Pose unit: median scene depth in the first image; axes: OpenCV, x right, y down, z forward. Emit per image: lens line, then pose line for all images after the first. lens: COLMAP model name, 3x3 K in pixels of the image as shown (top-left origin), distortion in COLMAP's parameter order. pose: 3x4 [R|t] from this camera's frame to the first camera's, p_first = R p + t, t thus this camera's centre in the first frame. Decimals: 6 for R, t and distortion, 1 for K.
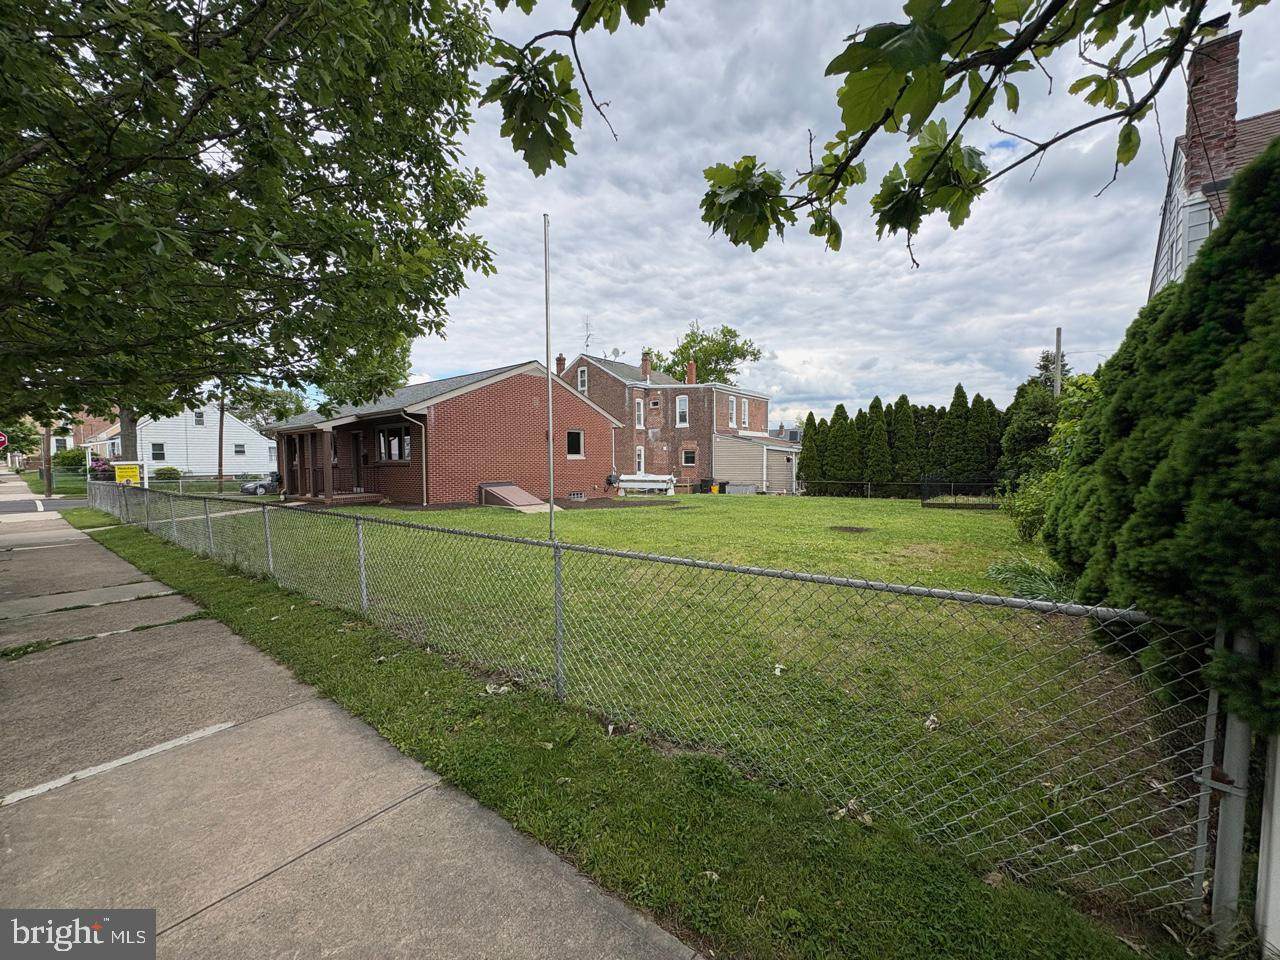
lens RADIAL K [[510.6, 0, 640.9], [0, 510.6, 482.9], [0, 0, 1]] dist [-0.001358, 0.000091]
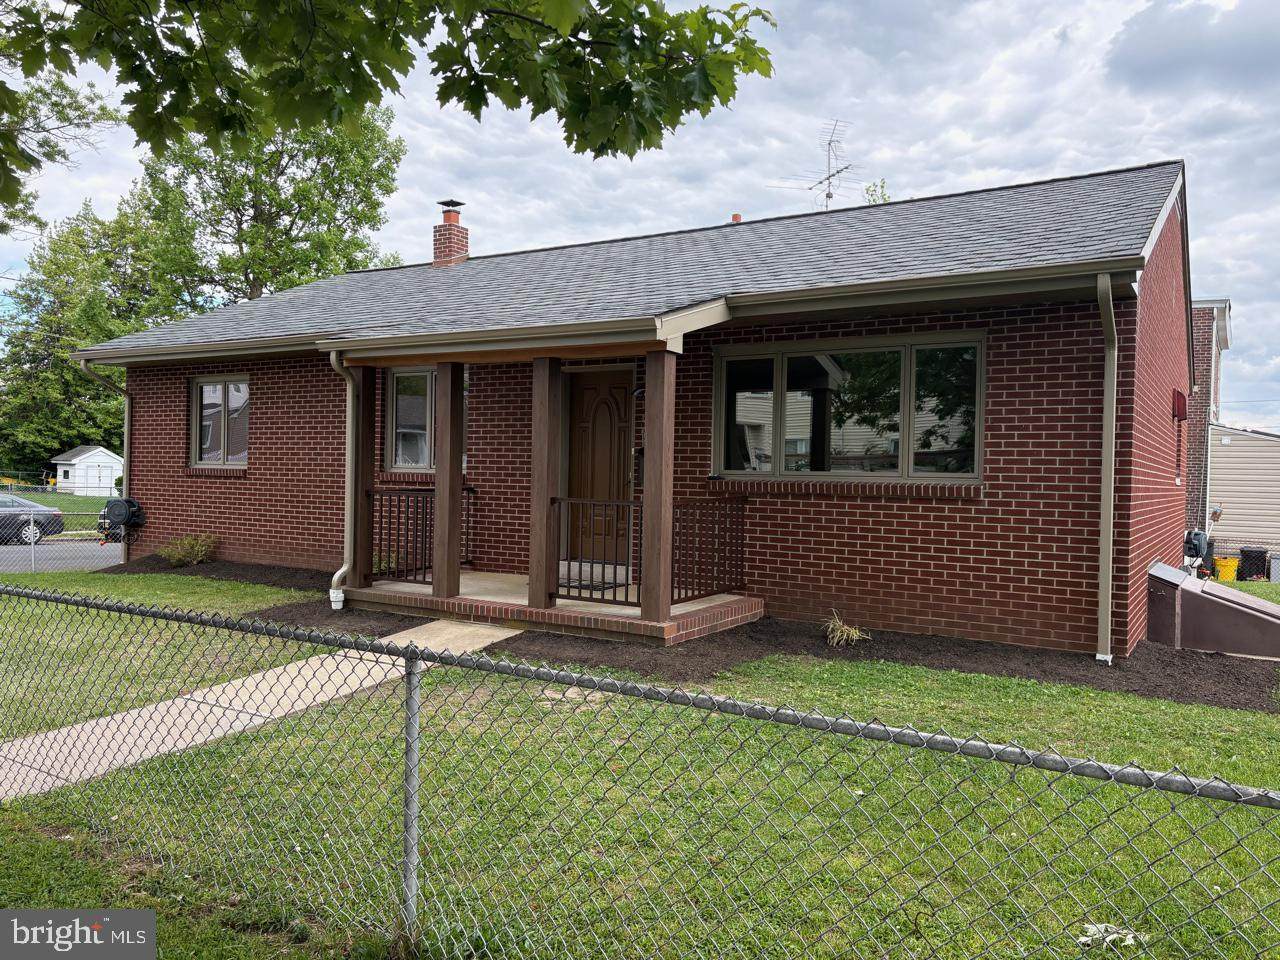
lens RADIAL K [[972.3, 0, 640.3], [0, 972.3, 480.7], [0, 0, 1]] dist [0.028885, -0.012772]
pose [[0.993614, 0.031254, 0.108416, -0.425950], [-0.026875, 0.998772, -0.041619, -0.010932], [-0.109584, 0.038440, 0.993234, 0.333273]]
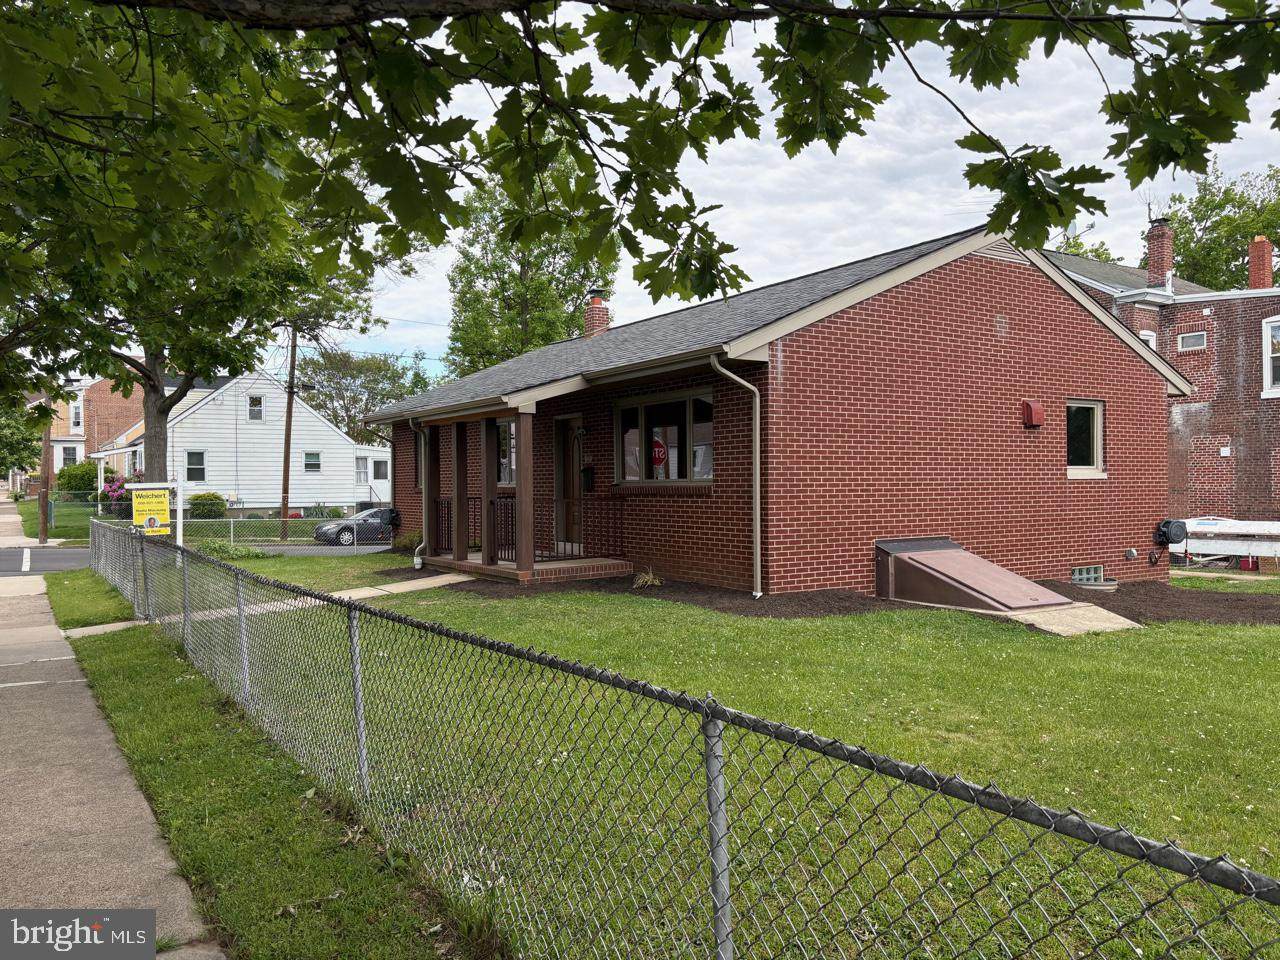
lens RADIAL K [[972.3, 0, 639.7], [0, 972.3, 481.4], [0, 0, 1]] dist [0.028885, -0.012772]
pose [[0.947083, 0.001066, -0.320987, -0.164875], [-0.015535, 0.998975, -0.042518, -0.006546], [0.320613, 0.045254, 0.946129, 0.164843]]
